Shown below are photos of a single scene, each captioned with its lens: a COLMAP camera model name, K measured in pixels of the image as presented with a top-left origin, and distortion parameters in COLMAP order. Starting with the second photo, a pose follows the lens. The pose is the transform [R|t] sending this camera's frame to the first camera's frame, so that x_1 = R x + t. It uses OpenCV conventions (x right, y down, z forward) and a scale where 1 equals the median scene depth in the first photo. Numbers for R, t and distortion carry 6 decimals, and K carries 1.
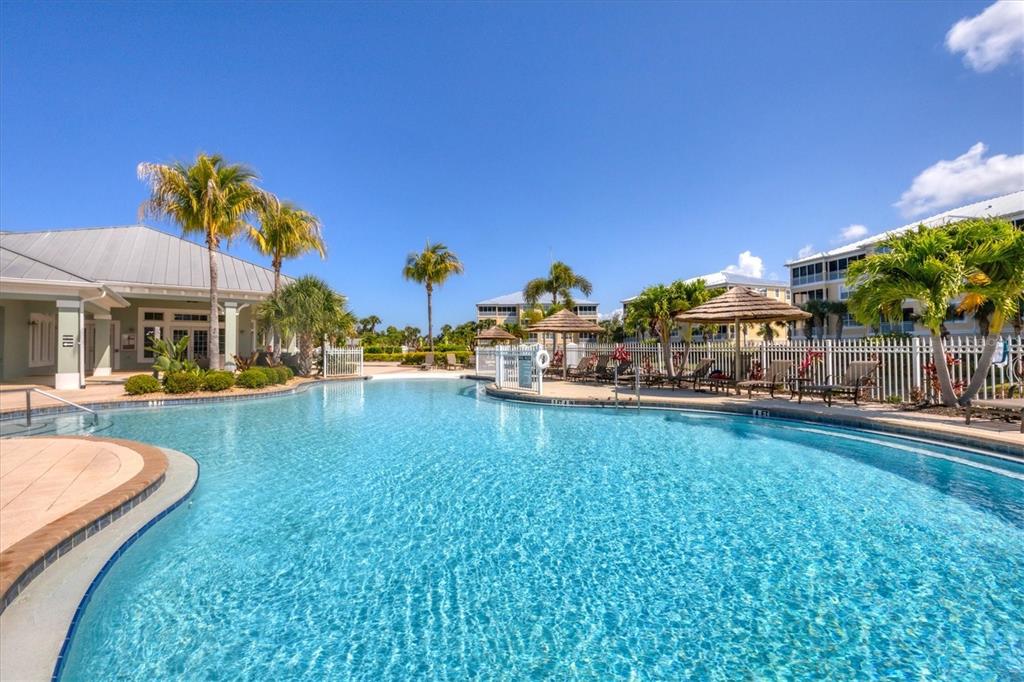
lens RADIAL K [[417.0, 0, 512.0], [0, 417.0, 341.0], [0, 0, 1]] dist [-0.002504, -0.000377]
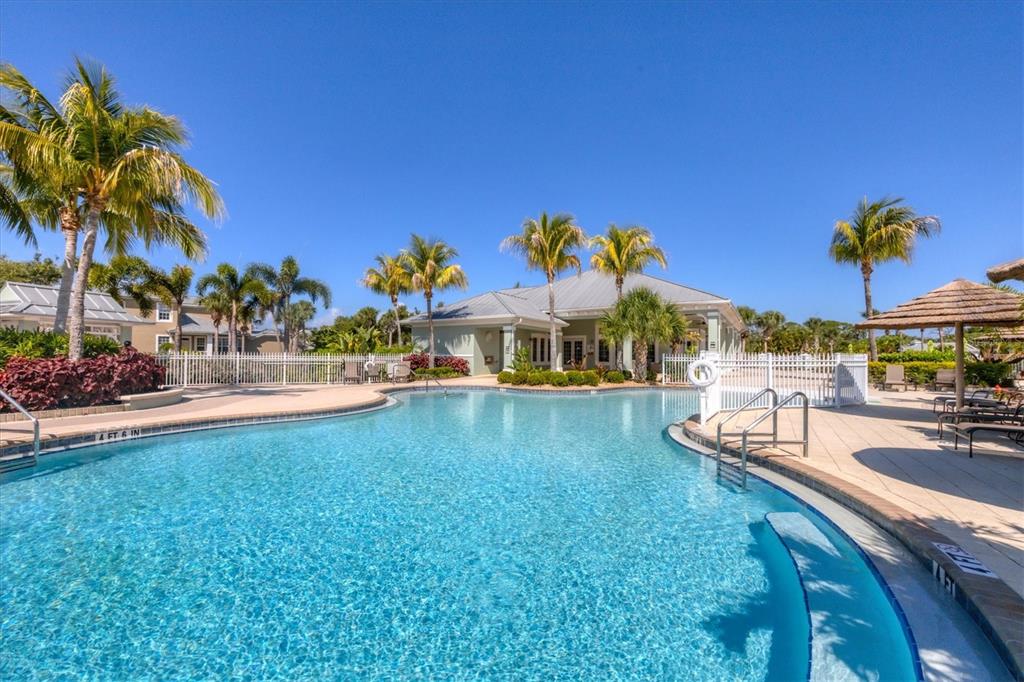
lens RADIAL K [[417.0, 0, 512.0], [0, 417.0, 341.0], [0, 0, 1]] dist [-0.002504, -0.000377]
pose [[0.306227, -0.026901, -0.951578, 0.395380], [0.009767, 0.999637, -0.025117, 0.004366], [0.951909, -0.001602, 0.306378, 0.339430]]
